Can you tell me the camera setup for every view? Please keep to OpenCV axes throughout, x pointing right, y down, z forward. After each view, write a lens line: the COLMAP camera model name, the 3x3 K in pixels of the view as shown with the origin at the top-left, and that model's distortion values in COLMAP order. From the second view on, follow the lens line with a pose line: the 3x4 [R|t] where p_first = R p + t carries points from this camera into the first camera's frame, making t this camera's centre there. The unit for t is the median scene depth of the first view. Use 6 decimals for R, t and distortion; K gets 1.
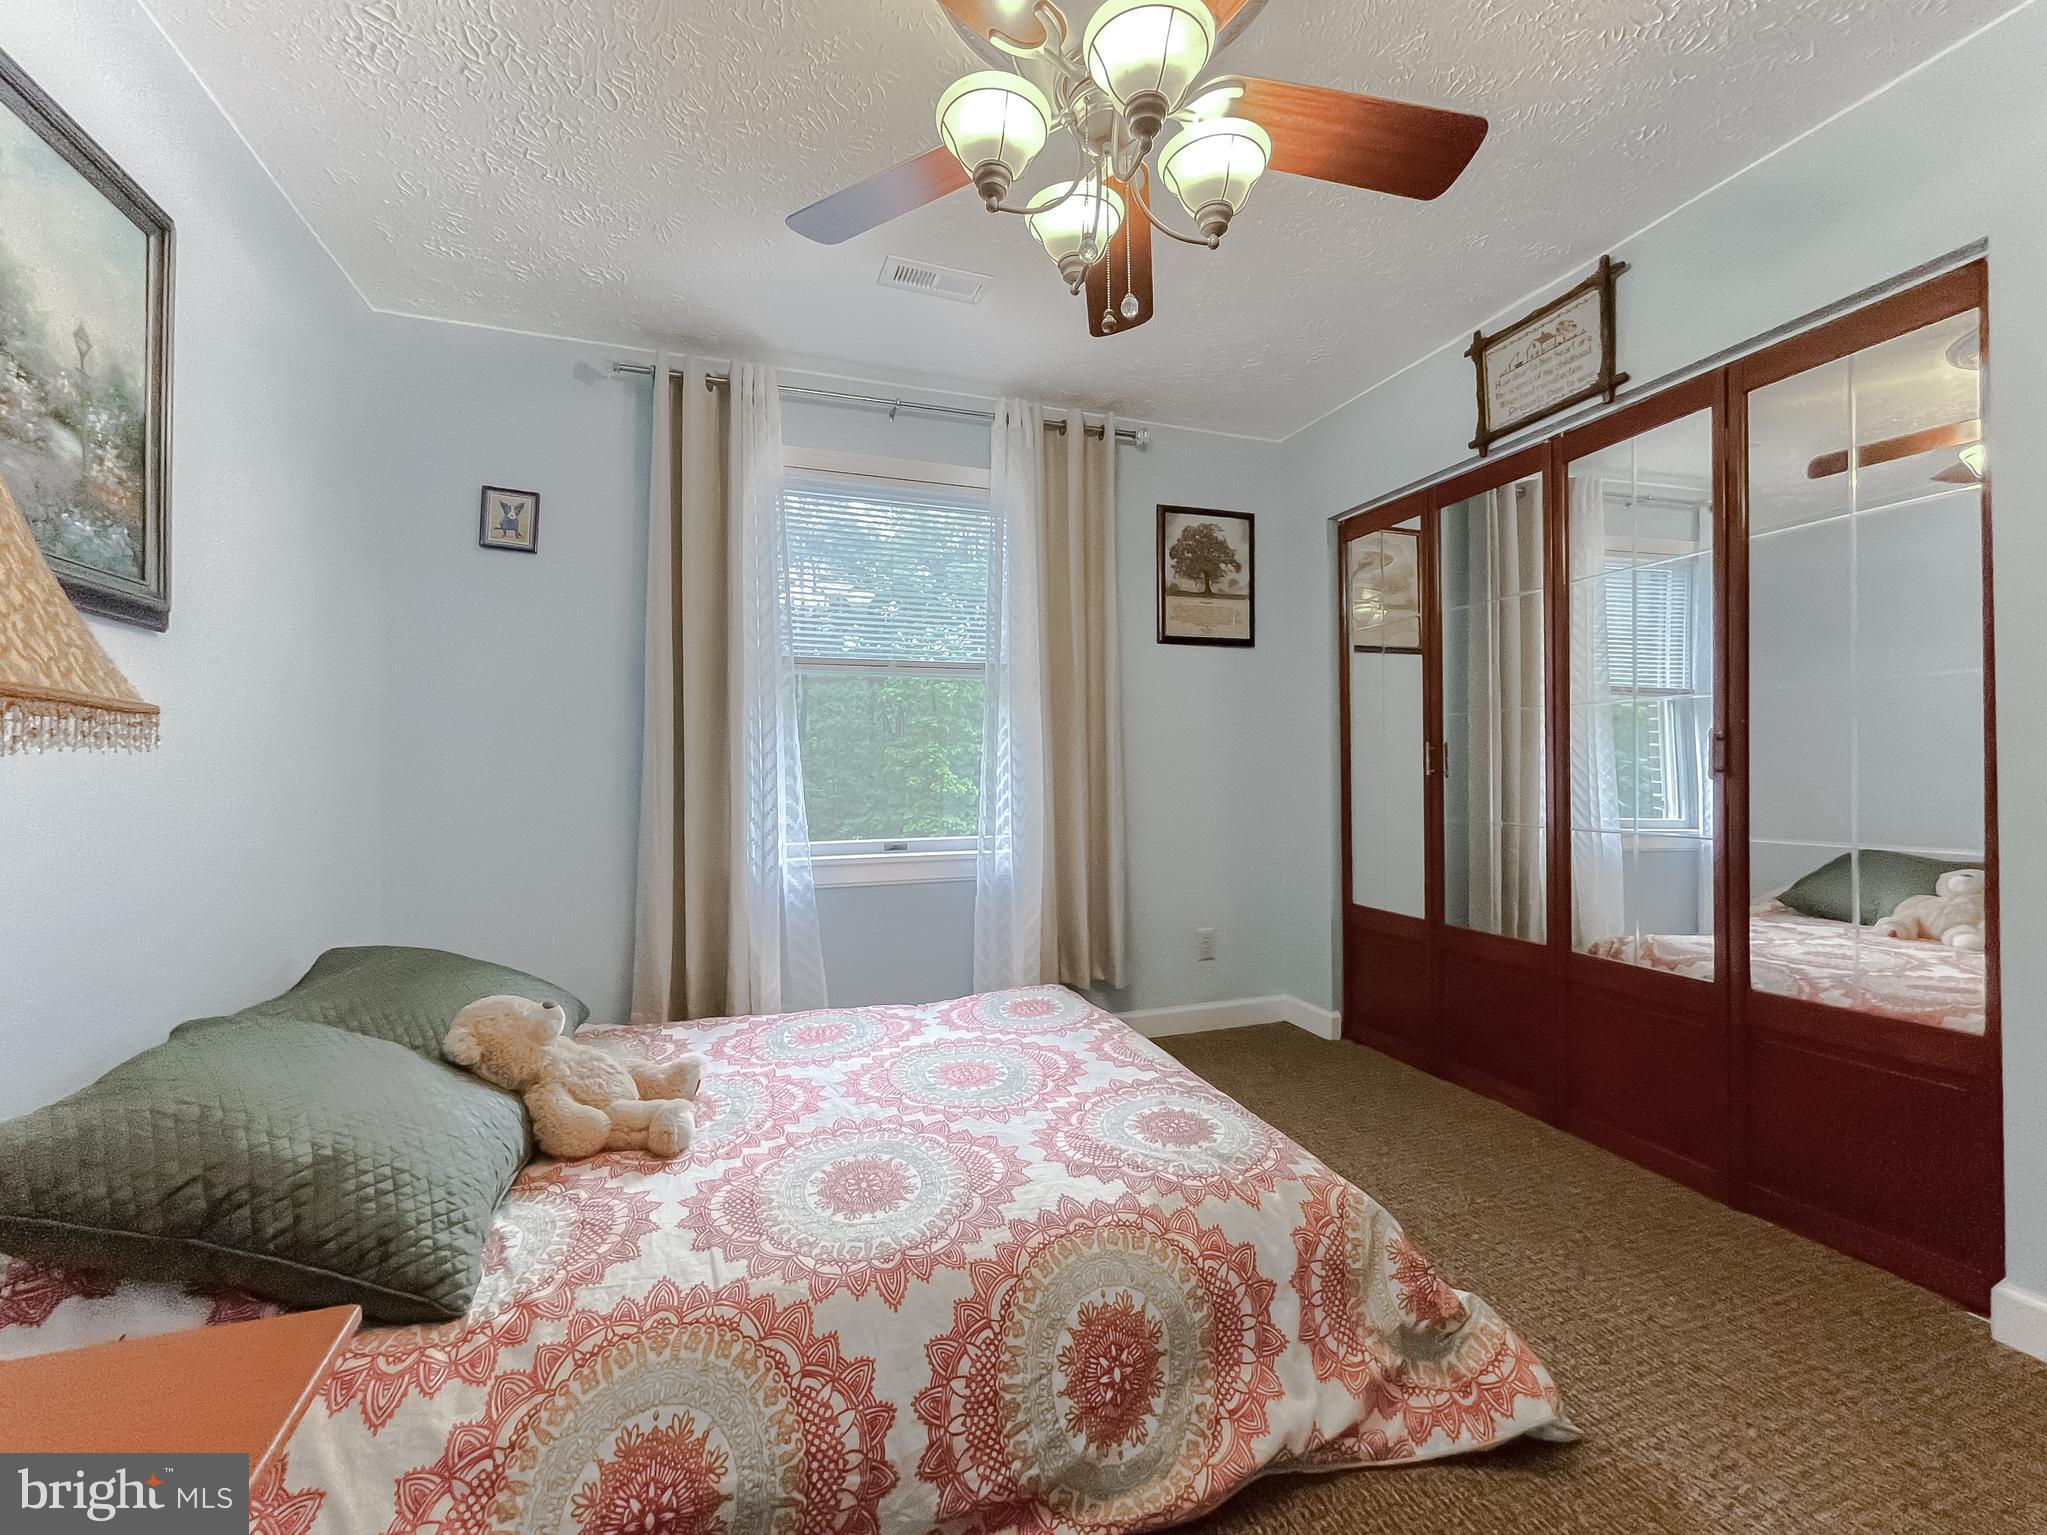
lens RADIAL K [[838.9, 0, 1017.8], [0, 838.9, 779.4], [0, 0, 1]] dist [0.001702, 0.000391]
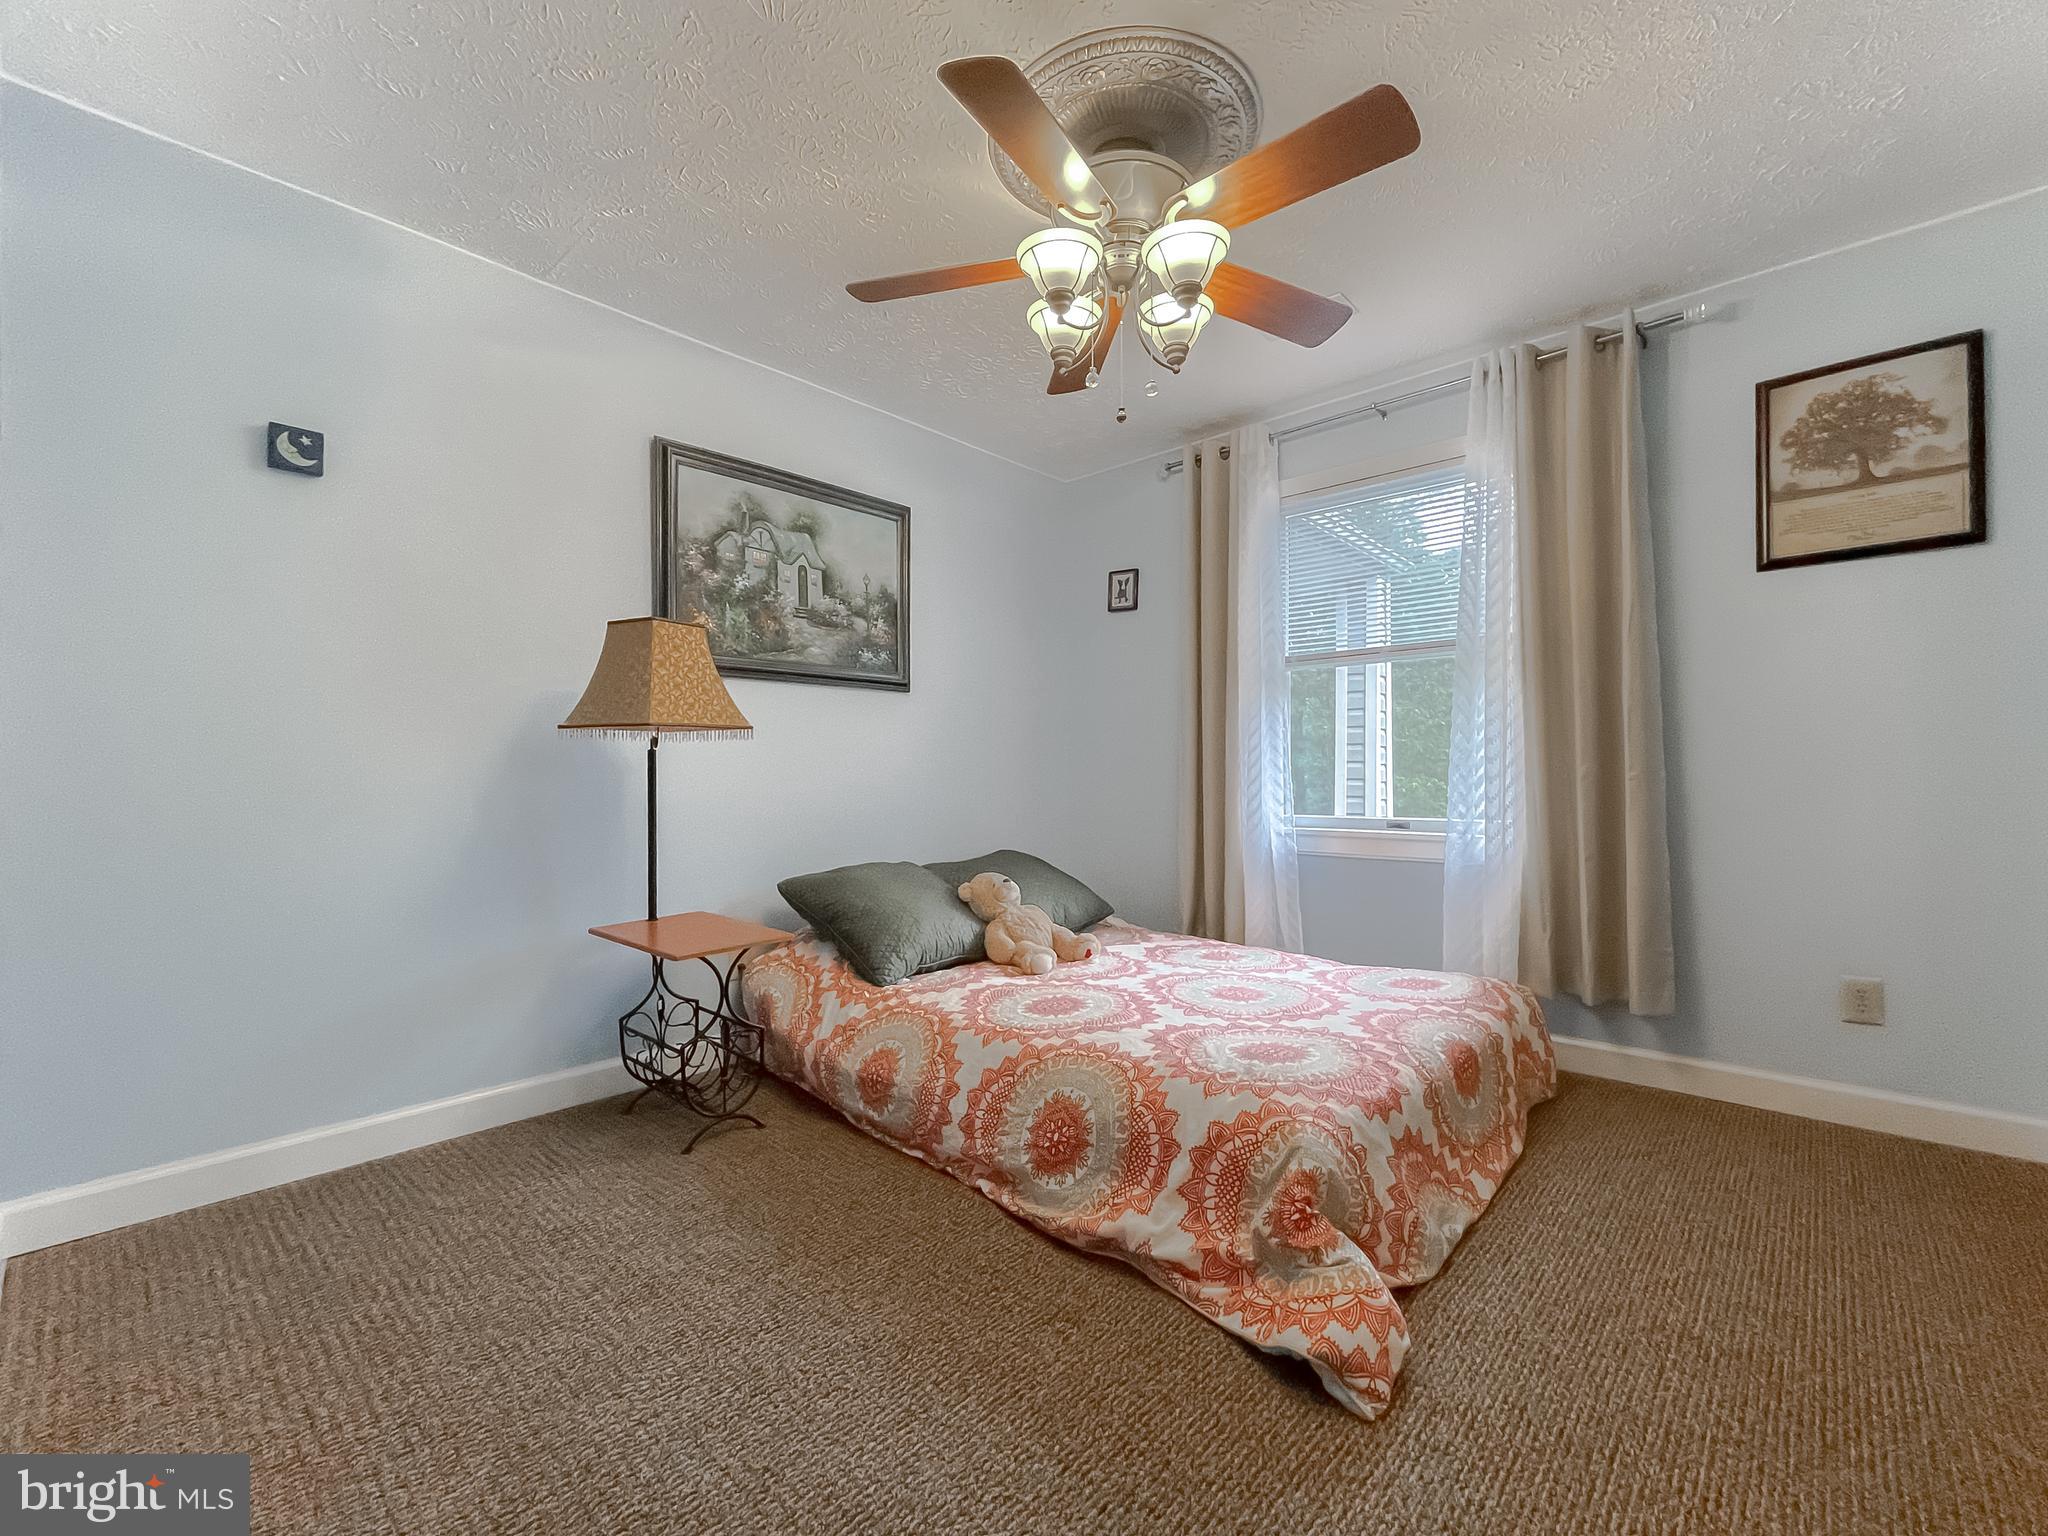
lens RADIAL K [[860.4, 0, 1015.2], [0, 860.4, 766.4], [0, 0, 1]] dist [0.000566, 0.000287]
pose [[0.472193, -0.003198, -0.881489, 1.225377], [-0.006705, 0.999951, -0.007220, 0.043648], [0.881469, 0.009320, 0.472149, 0.163629]]
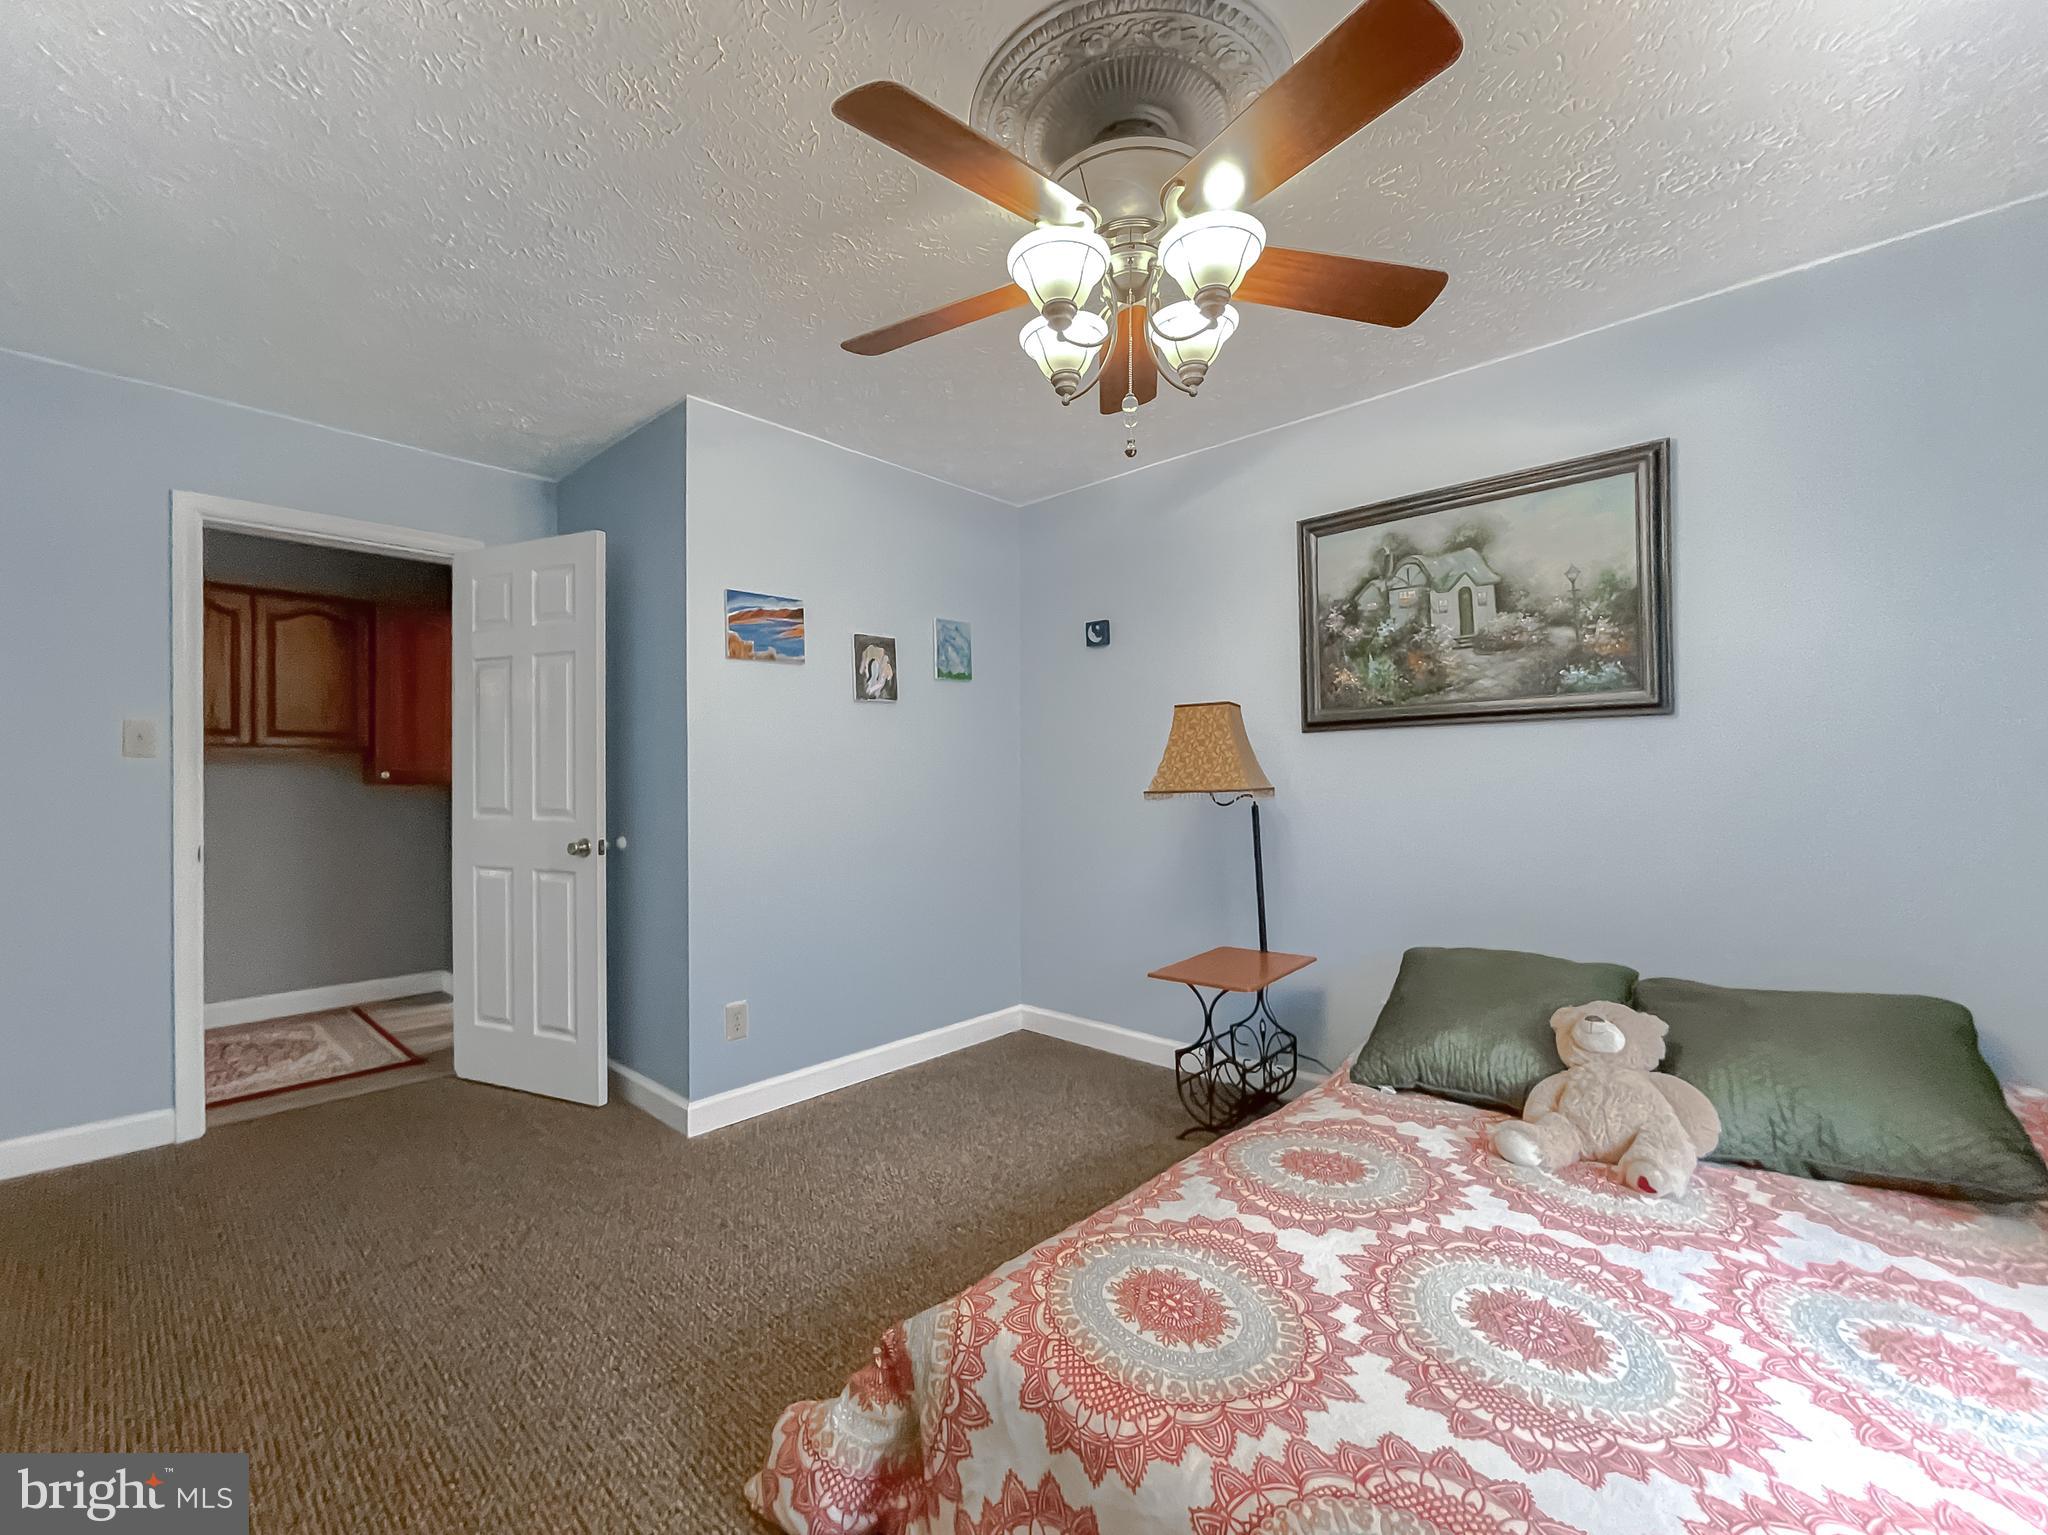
lens RADIAL K [[860.4, 0, 1015.2], [0, 860.4, 765.9], [0, 0, 1]] dist [0.000566, 0.000287]
pose [[-0.882335, 0.007969, -0.470554, 0.793605], [0.011230, 0.999928, -0.004122, -0.093002], [0.470487, -0.008921, -0.882362, 1.908308]]
